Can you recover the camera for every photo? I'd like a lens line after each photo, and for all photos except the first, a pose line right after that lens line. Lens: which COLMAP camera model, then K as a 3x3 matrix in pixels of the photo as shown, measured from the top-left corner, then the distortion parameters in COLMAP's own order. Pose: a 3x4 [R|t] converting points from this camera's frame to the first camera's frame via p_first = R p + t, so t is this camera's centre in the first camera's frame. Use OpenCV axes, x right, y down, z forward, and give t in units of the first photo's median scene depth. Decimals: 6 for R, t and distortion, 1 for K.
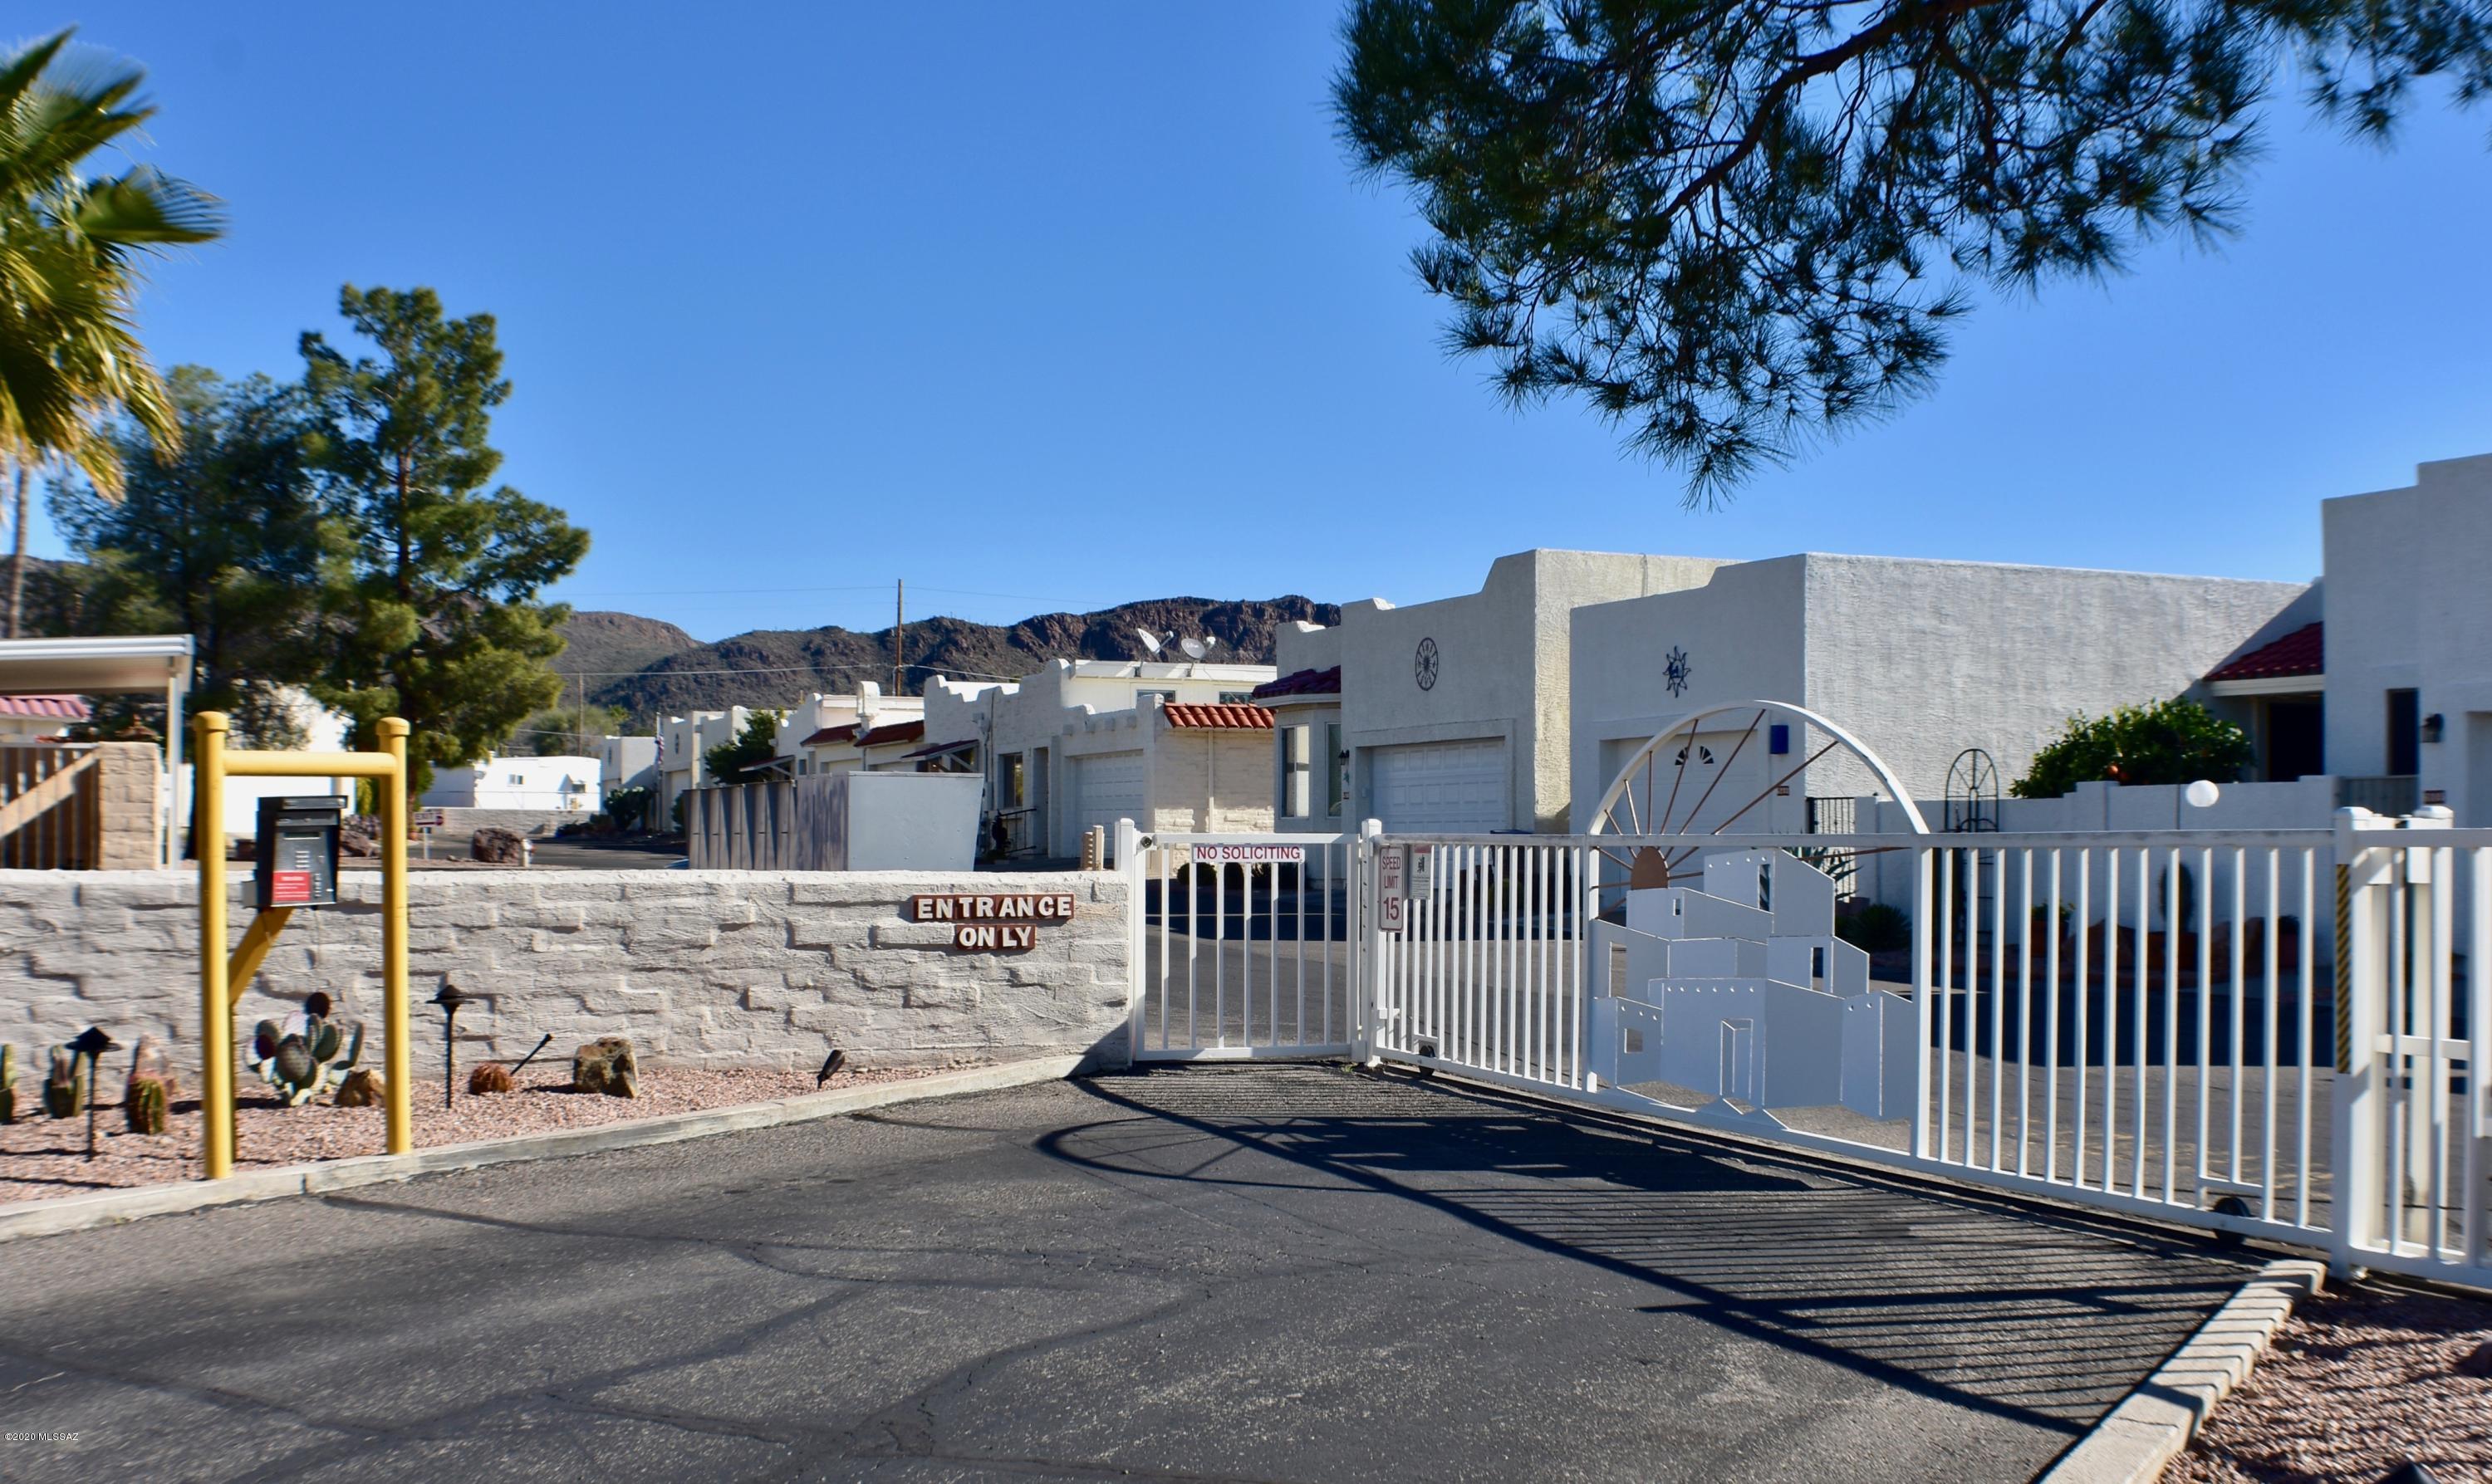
lens RADIAL K [[2928.9, 0, 1245.0], [0, 2928.9, 829.9], [0, 0, 1]] dist [-0.157154, -0.005891]
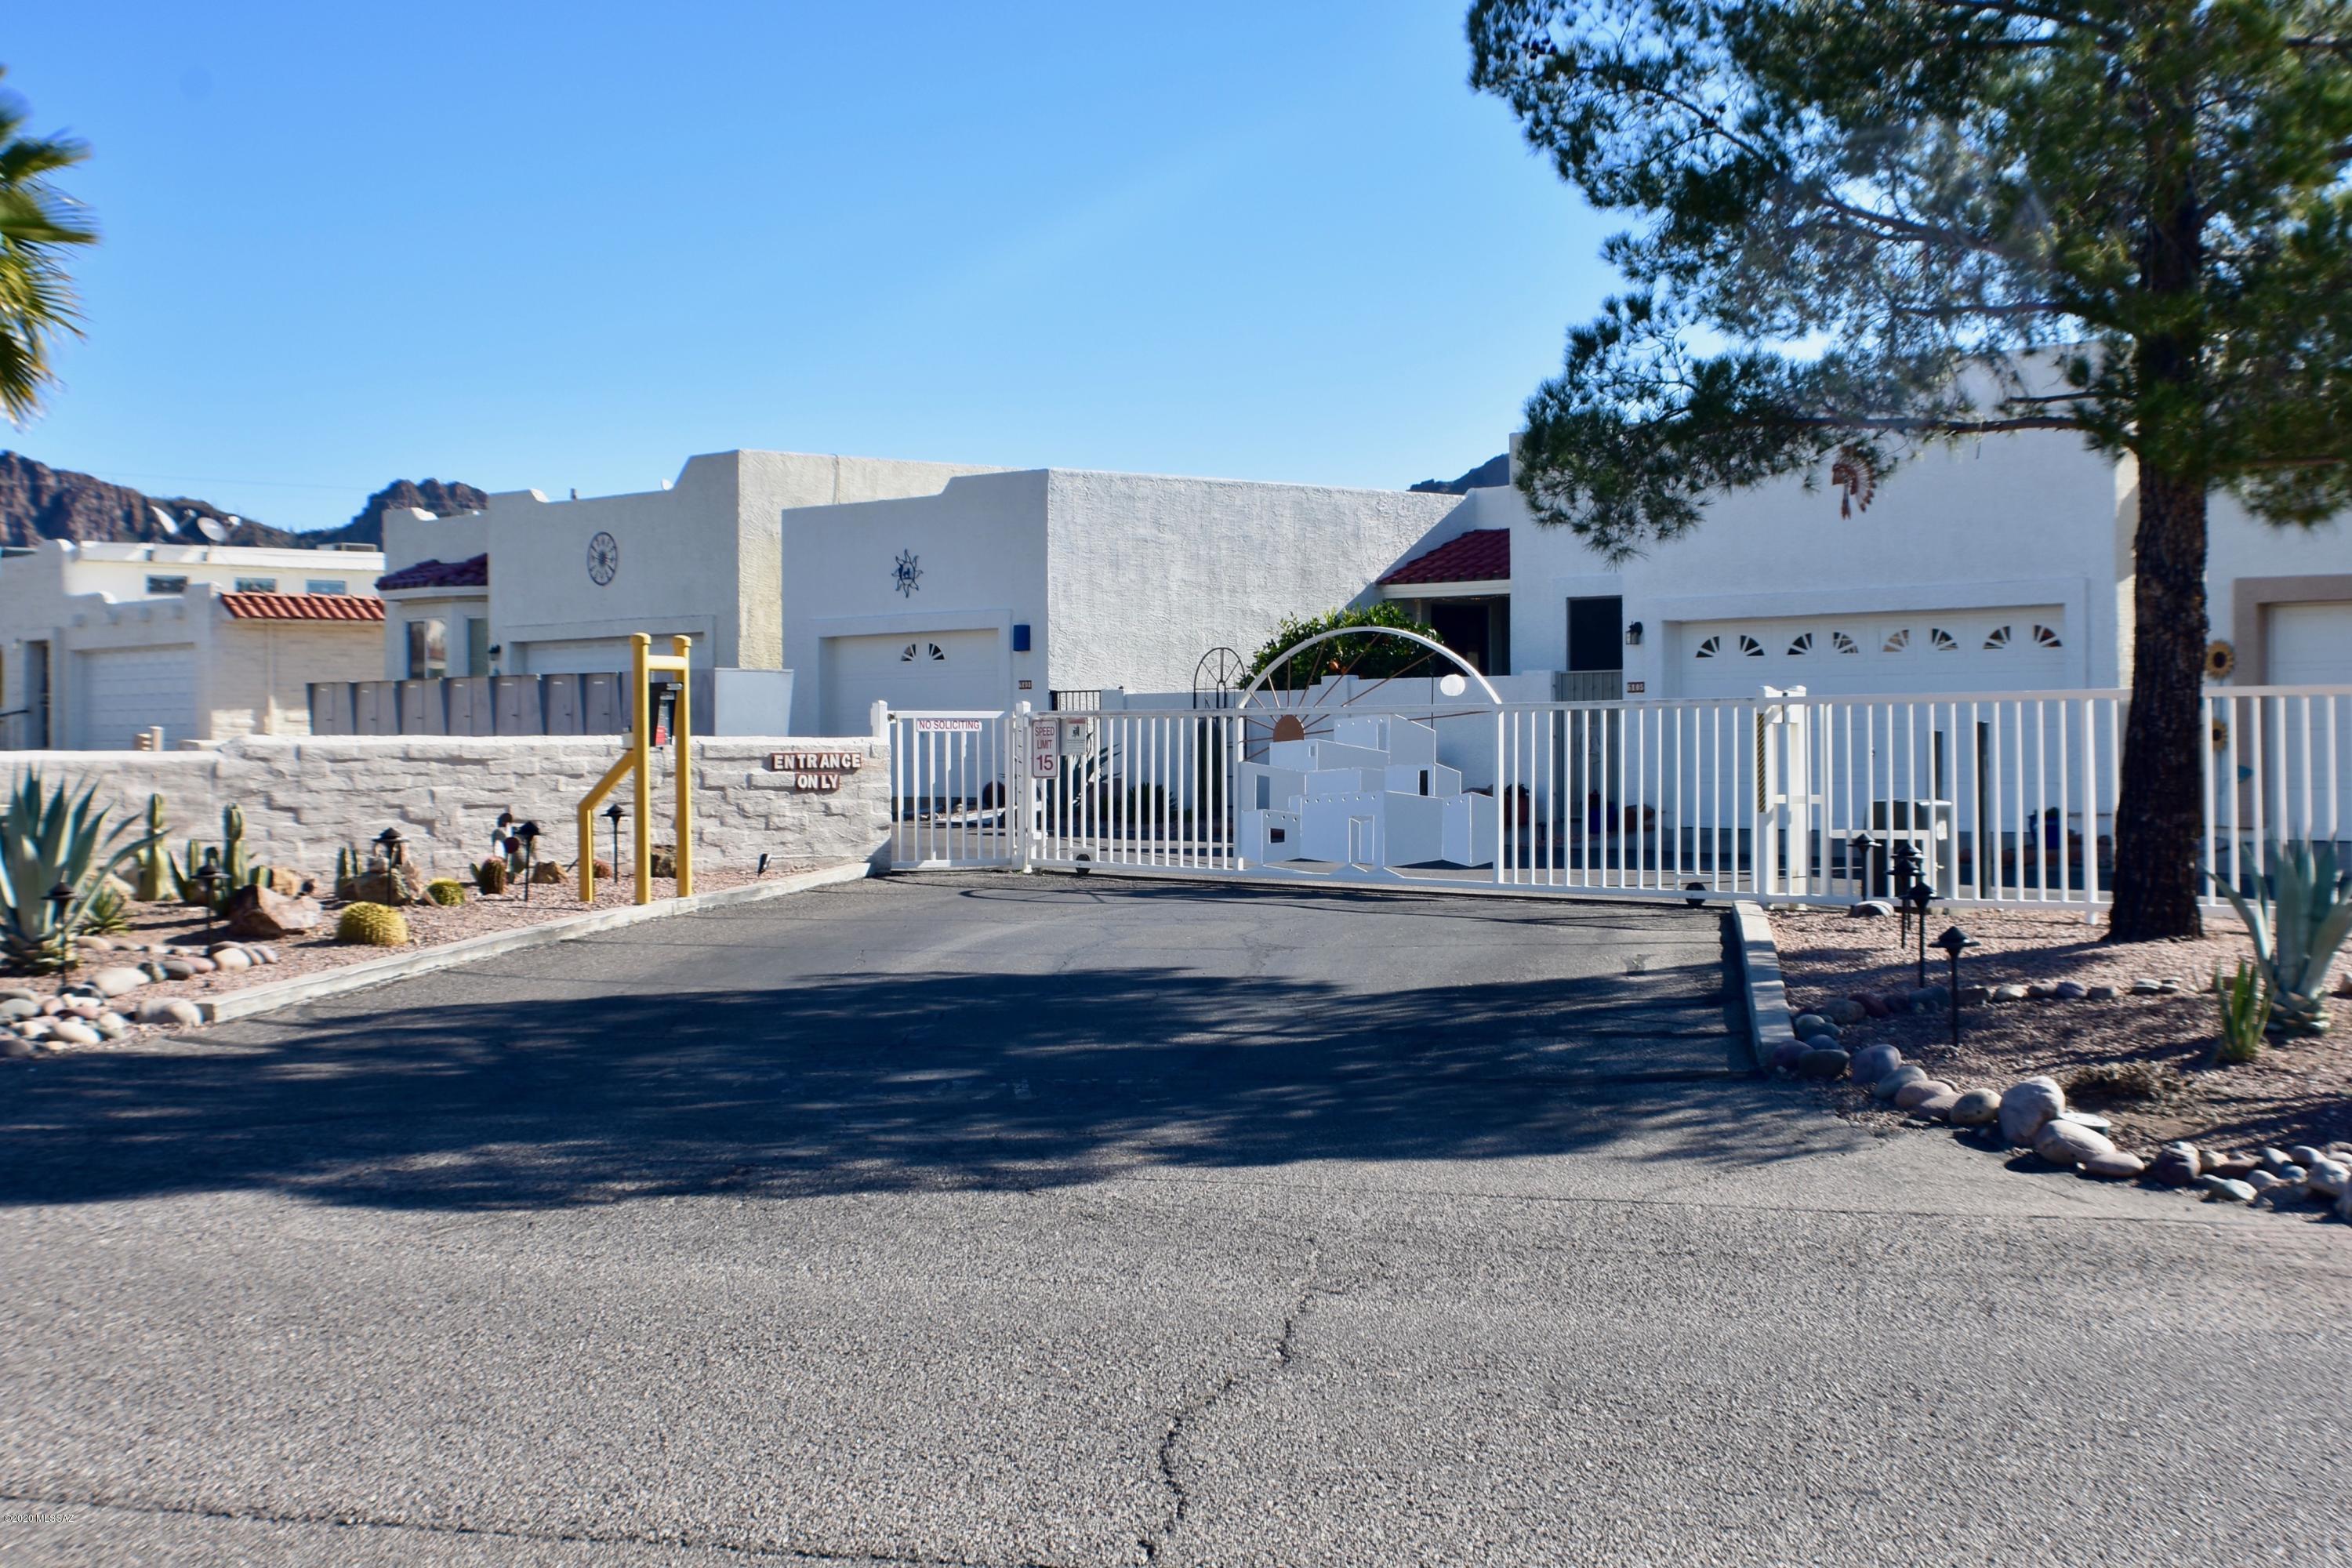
lens RADIAL K [[4671.5, 0, 1176.0], [0, 4671.5, 784.0], [0, 0, 1]] dist [-0.084438, -0.460734]
pose [[0.928130, -0.009042, 0.372147, -0.548503], [0.006981, 0.999952, 0.006884, 0.016022], [-0.372192, -0.003792, 0.928148, -0.857543]]
